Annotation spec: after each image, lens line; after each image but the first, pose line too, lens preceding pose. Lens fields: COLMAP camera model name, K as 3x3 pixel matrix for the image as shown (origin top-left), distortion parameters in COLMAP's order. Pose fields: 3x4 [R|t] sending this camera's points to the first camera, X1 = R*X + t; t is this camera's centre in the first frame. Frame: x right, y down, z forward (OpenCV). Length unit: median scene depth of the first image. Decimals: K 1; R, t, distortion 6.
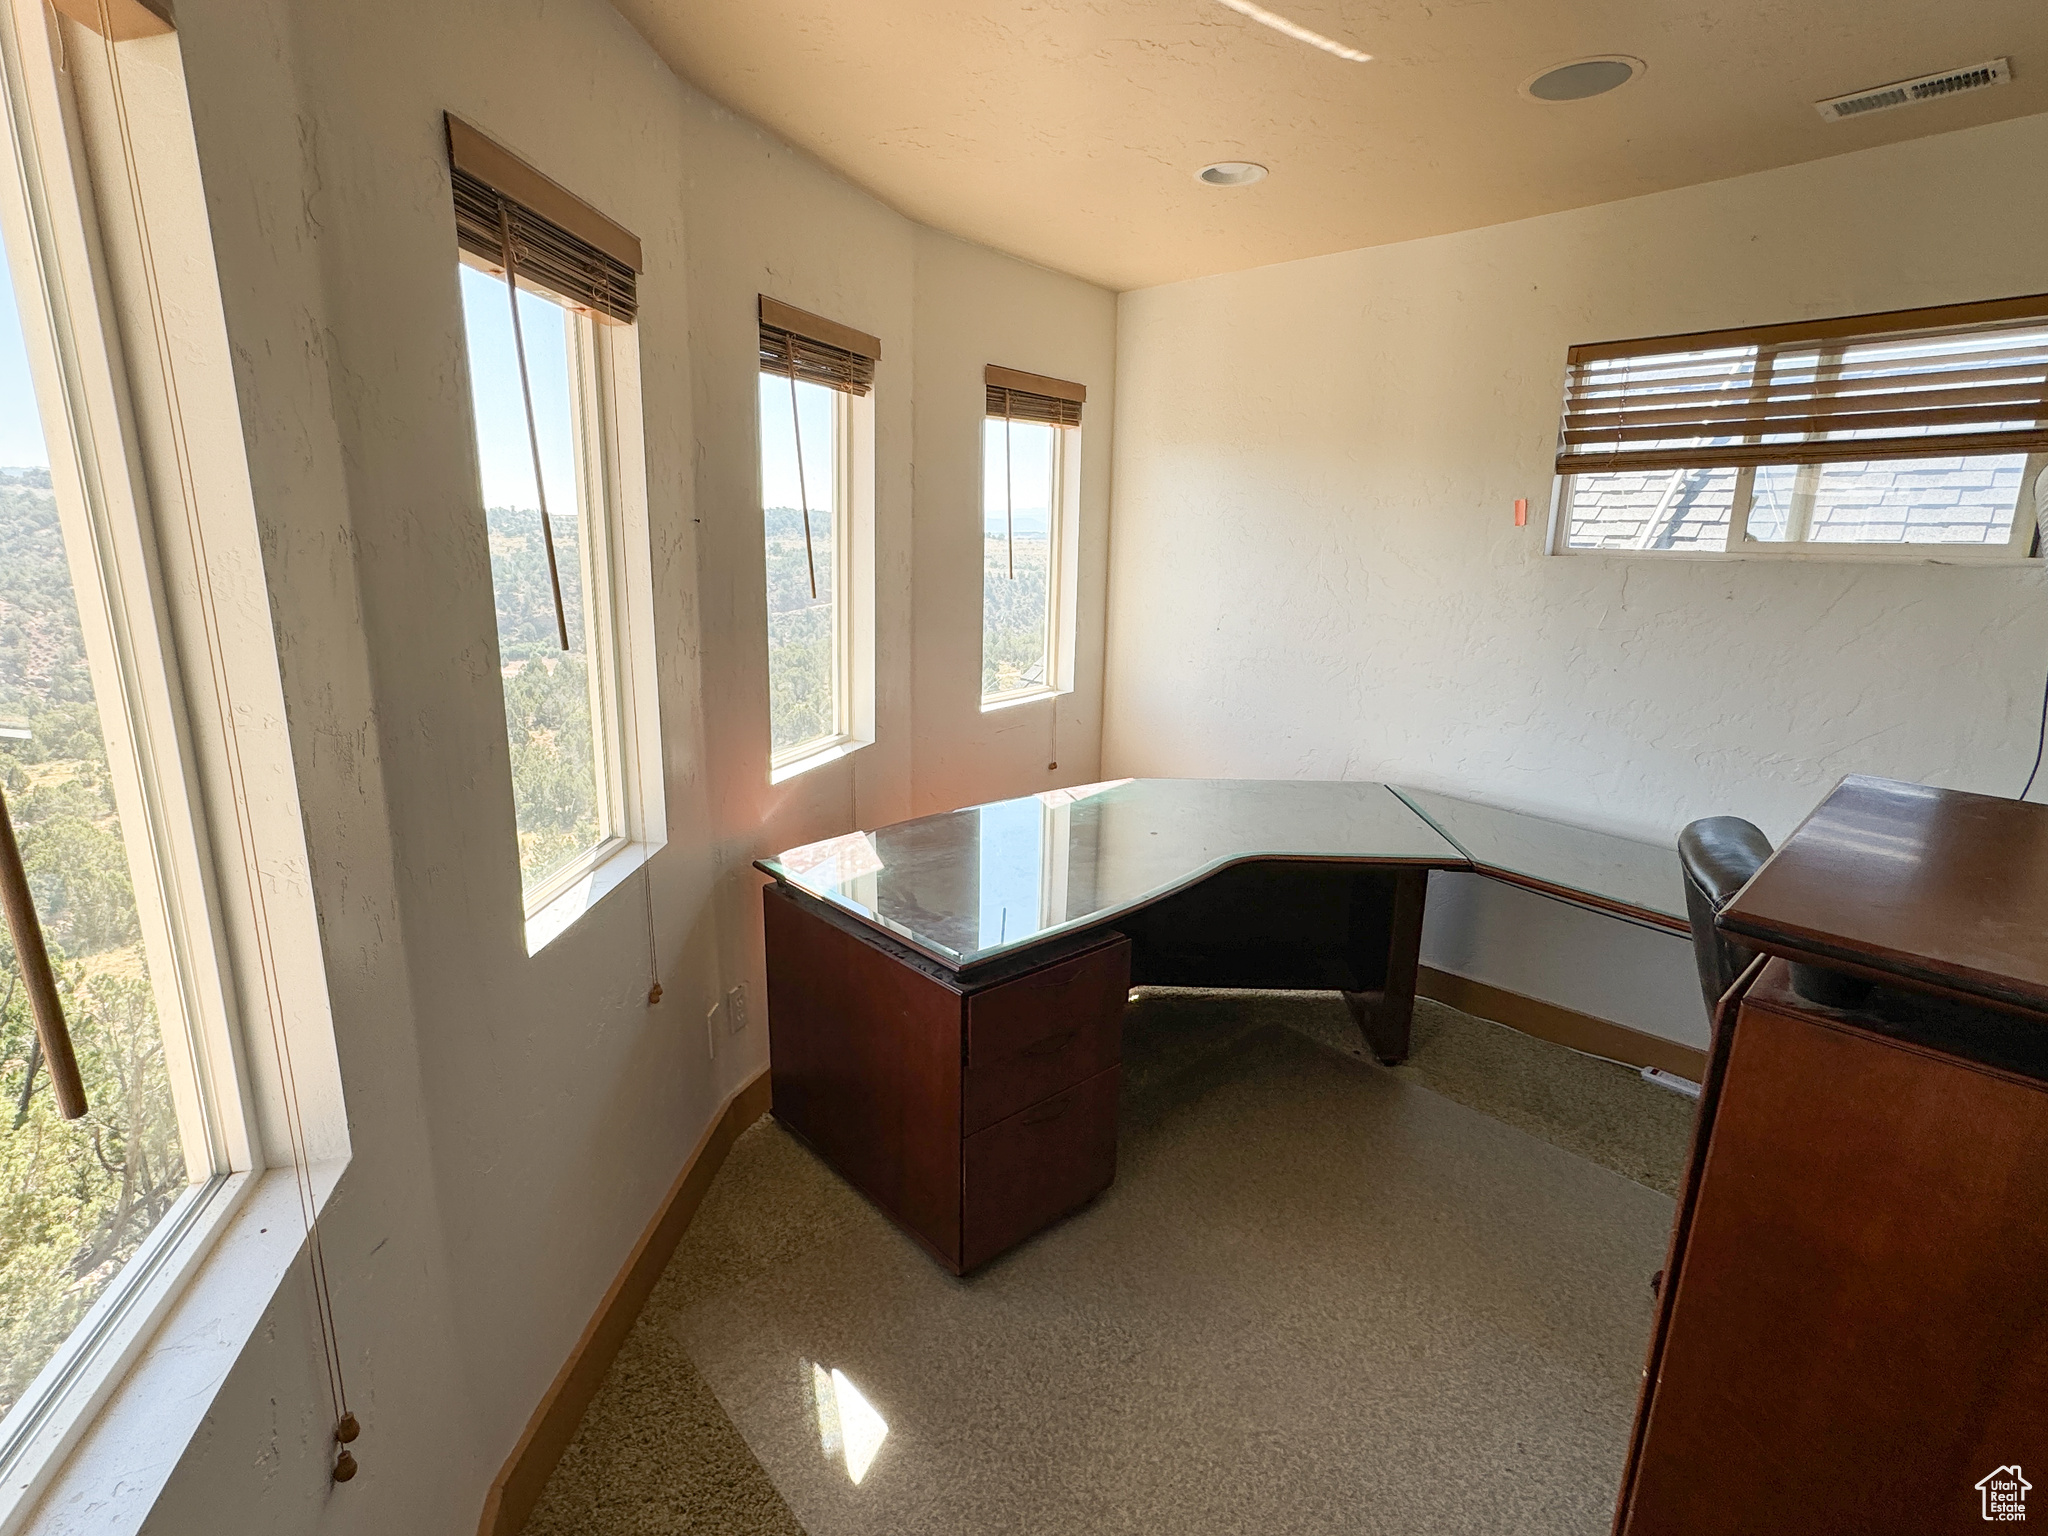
lens RADIAL K [[1042.6, 0, 1024.0], [0, 1042.6, 768.0], [0, 0, 1]] dist [-0.041847, 0.035808]
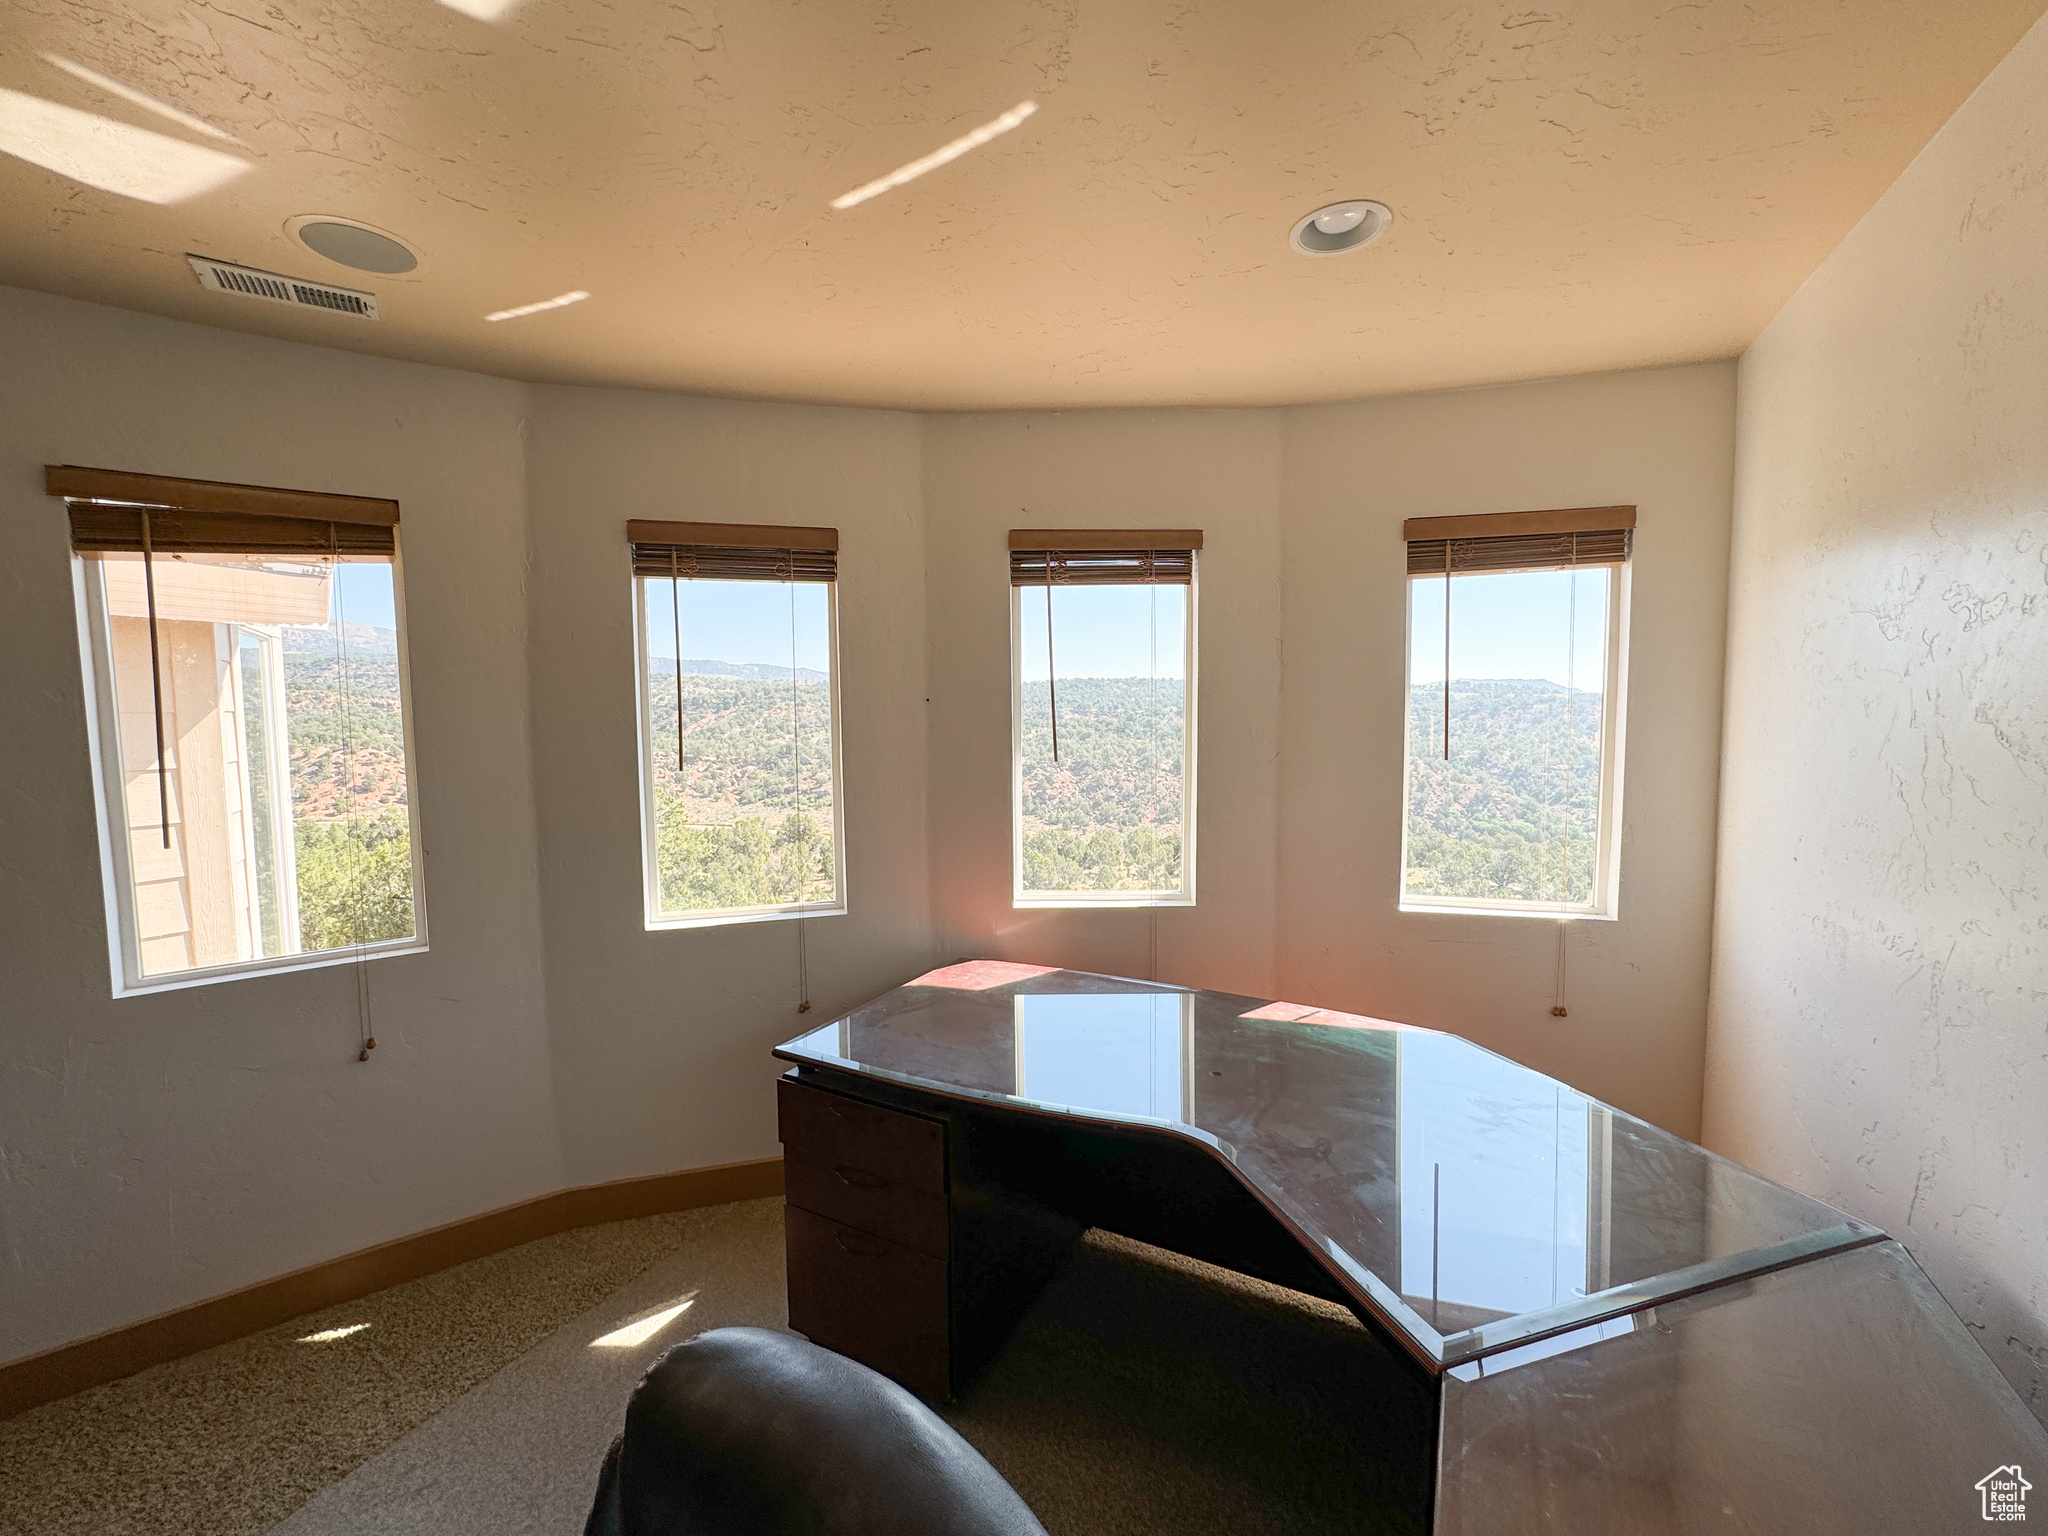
lens RADIAL K [[844.8, 0, 1022.9], [0, 844.8, 766.1], [0, 0, 1]] dist [-0.000691, -0.000006]
pose [[0.318572, 0.047304, -0.946718, 0.511660], [-0.206249, 0.978284, -0.020522, -0.094012], [0.925188, 0.201798, 0.321411, 0.469310]]
